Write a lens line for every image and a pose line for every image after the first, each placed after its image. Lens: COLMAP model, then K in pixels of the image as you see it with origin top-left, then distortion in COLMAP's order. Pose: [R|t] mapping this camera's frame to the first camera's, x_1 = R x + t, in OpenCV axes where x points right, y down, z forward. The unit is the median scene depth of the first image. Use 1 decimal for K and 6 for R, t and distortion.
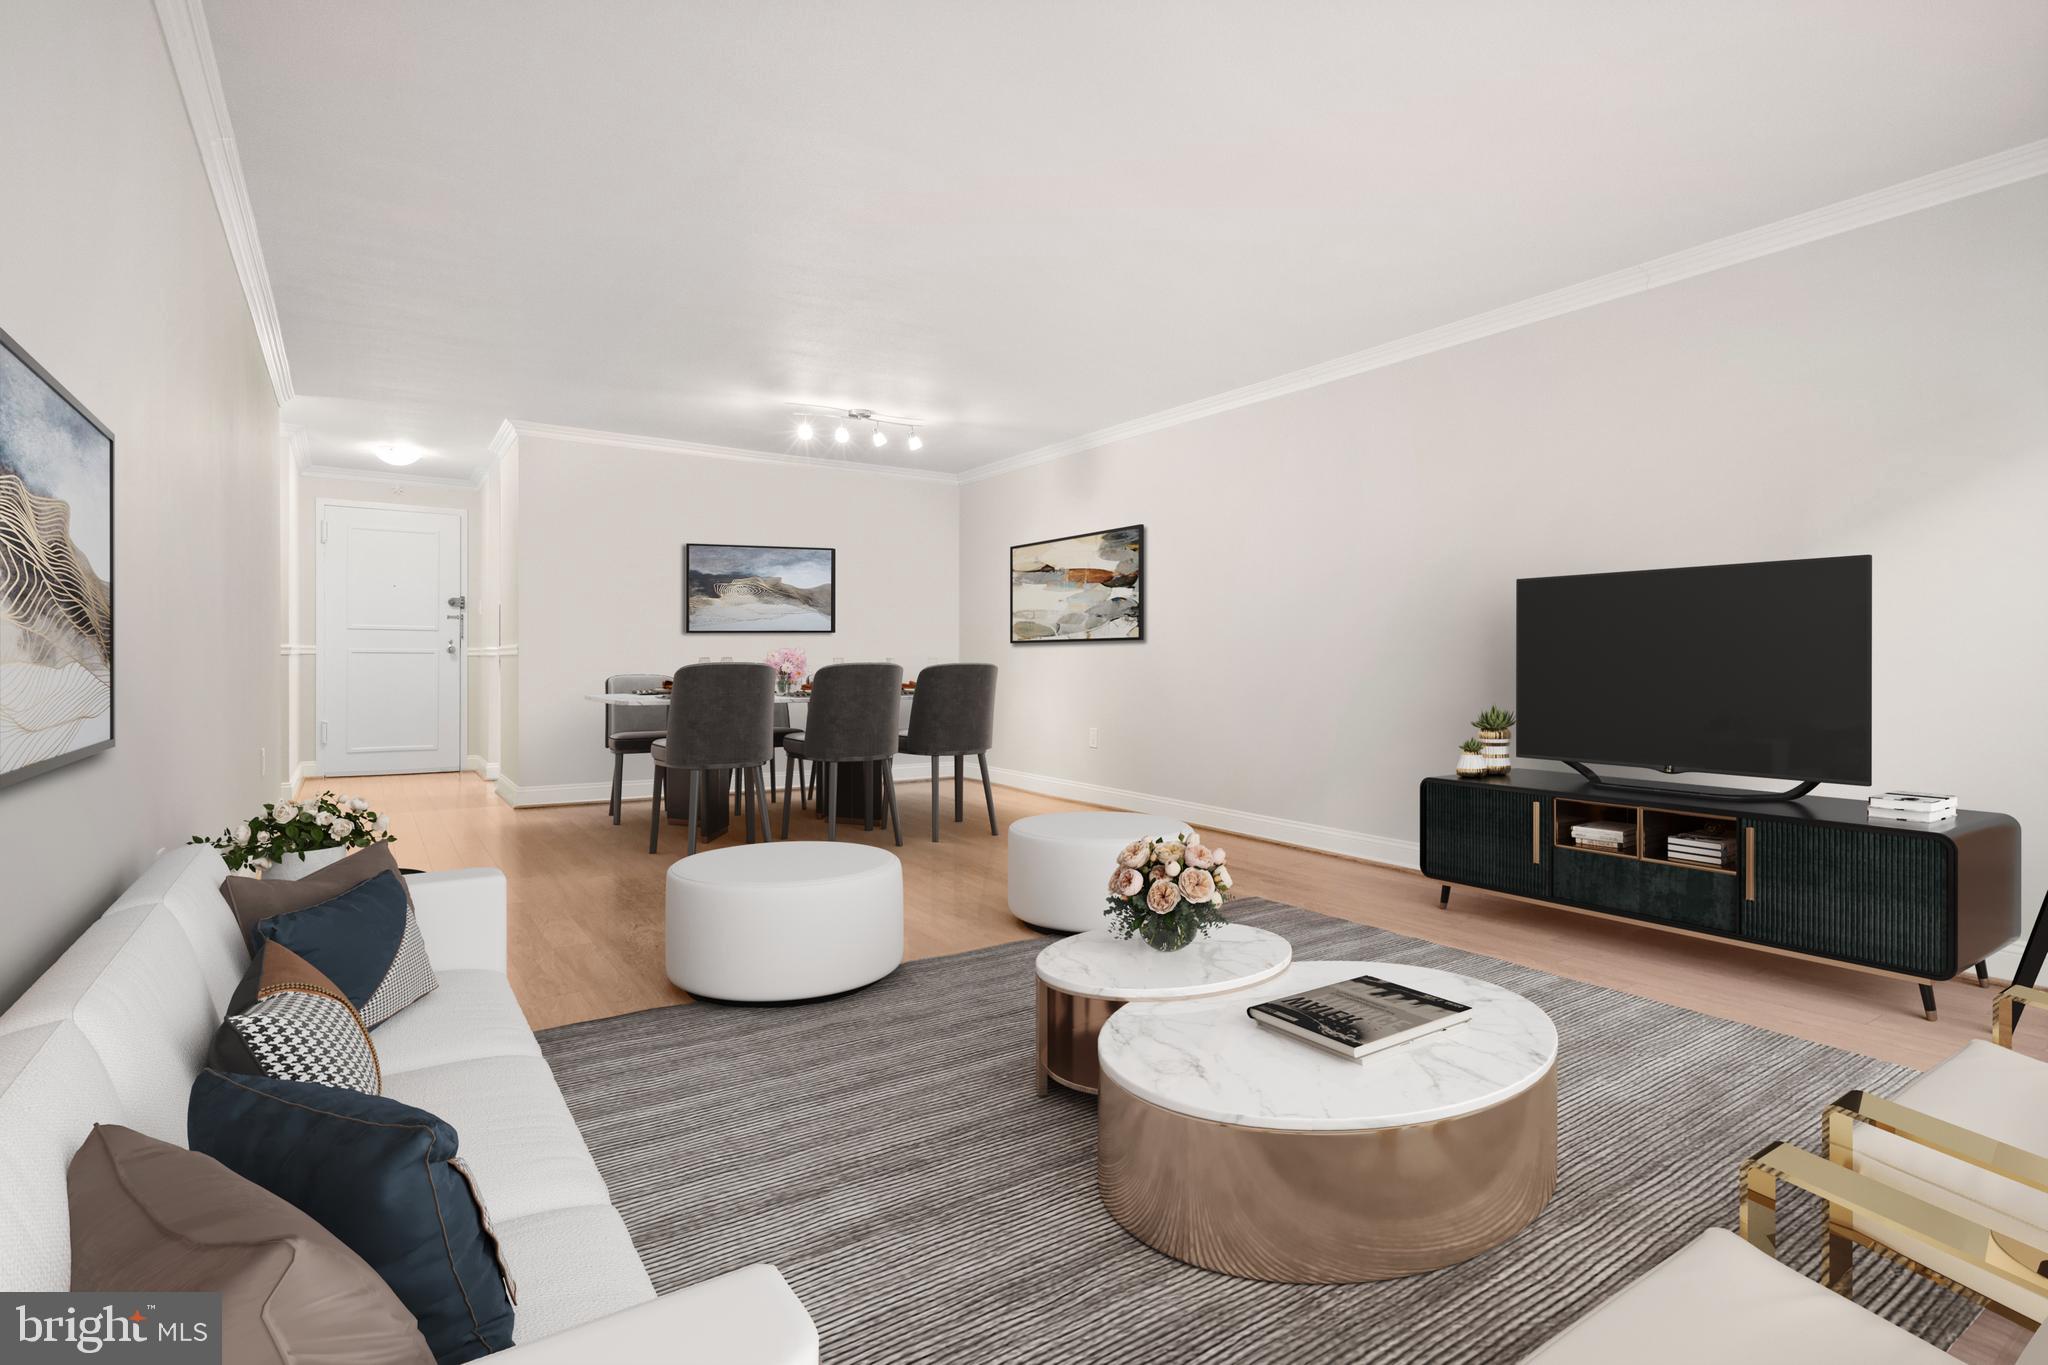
lens RADIAL K [[987.0, 0, 1034.0], [0, 987.0, 685.9], [0, 0, 1]] dist [0.003845, 0.000260]
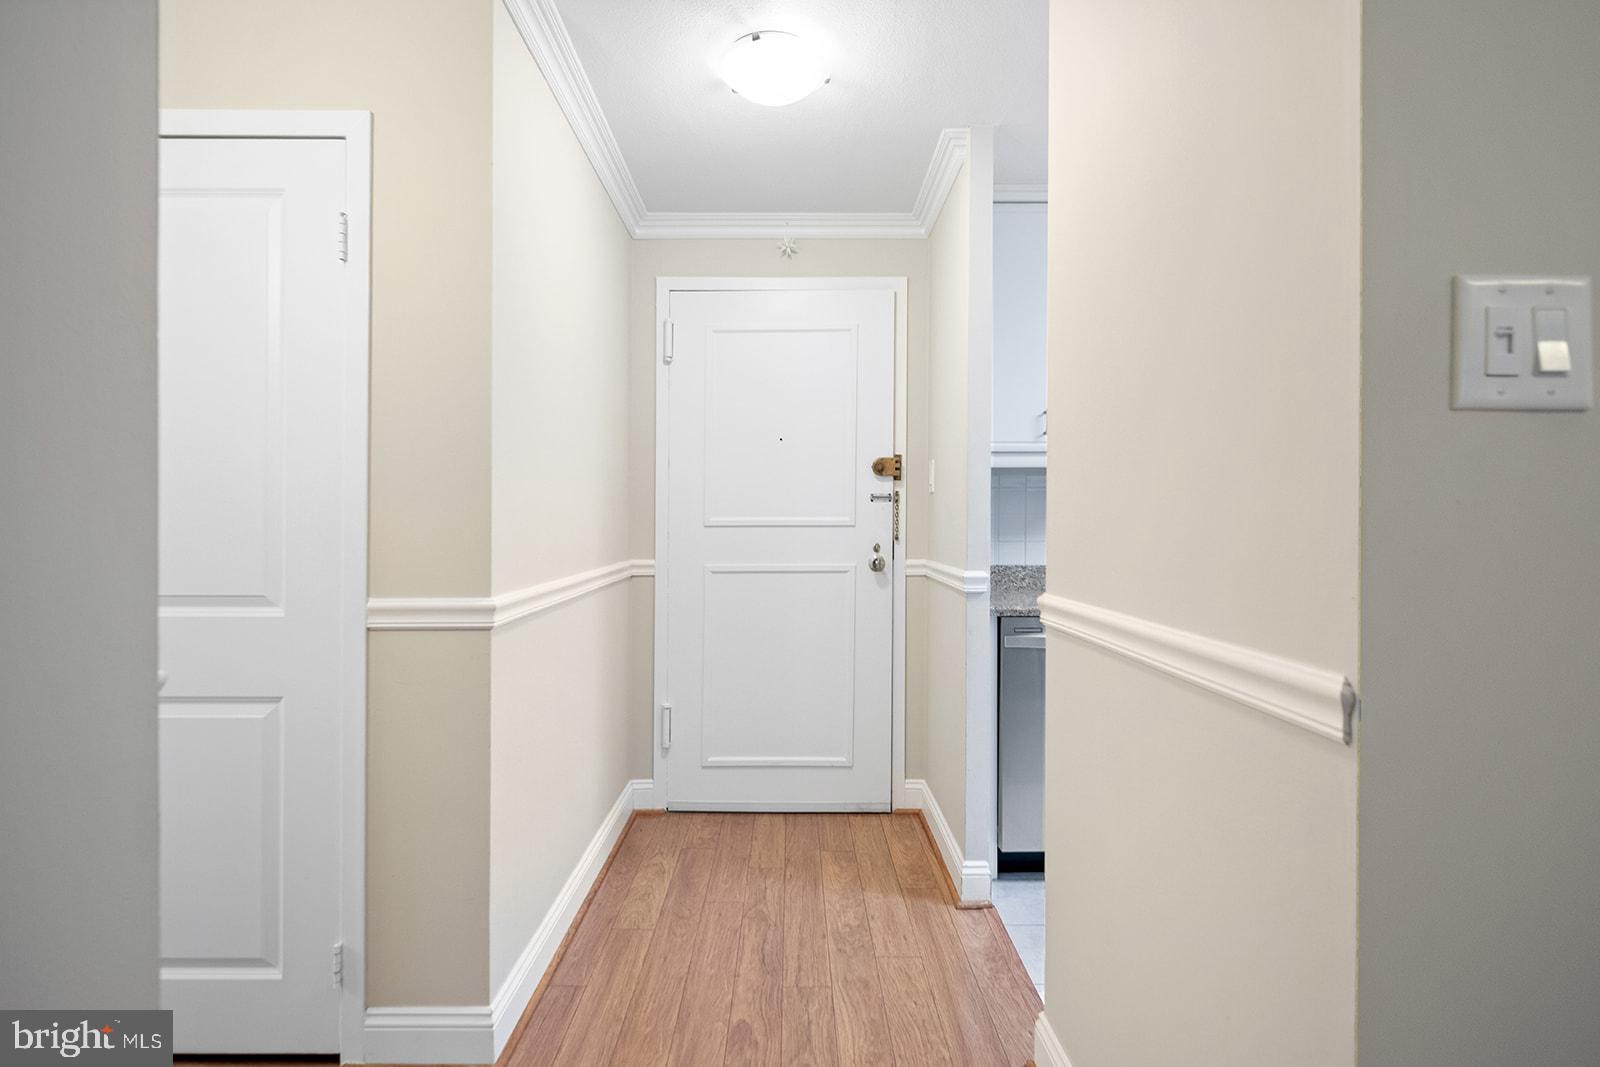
lens RADIAL K [[771.1, 0, 797.3], [0, 771.1, 533.3], [0, 0, 1]] dist [0.003845, 0.000260]
pose [[0.825706, 0.000341, -0.564101, -0.404299], [-0.004985, 0.999965, -0.006692, -0.048857], [0.564079, 0.008338, 0.825678, 0.657684]]
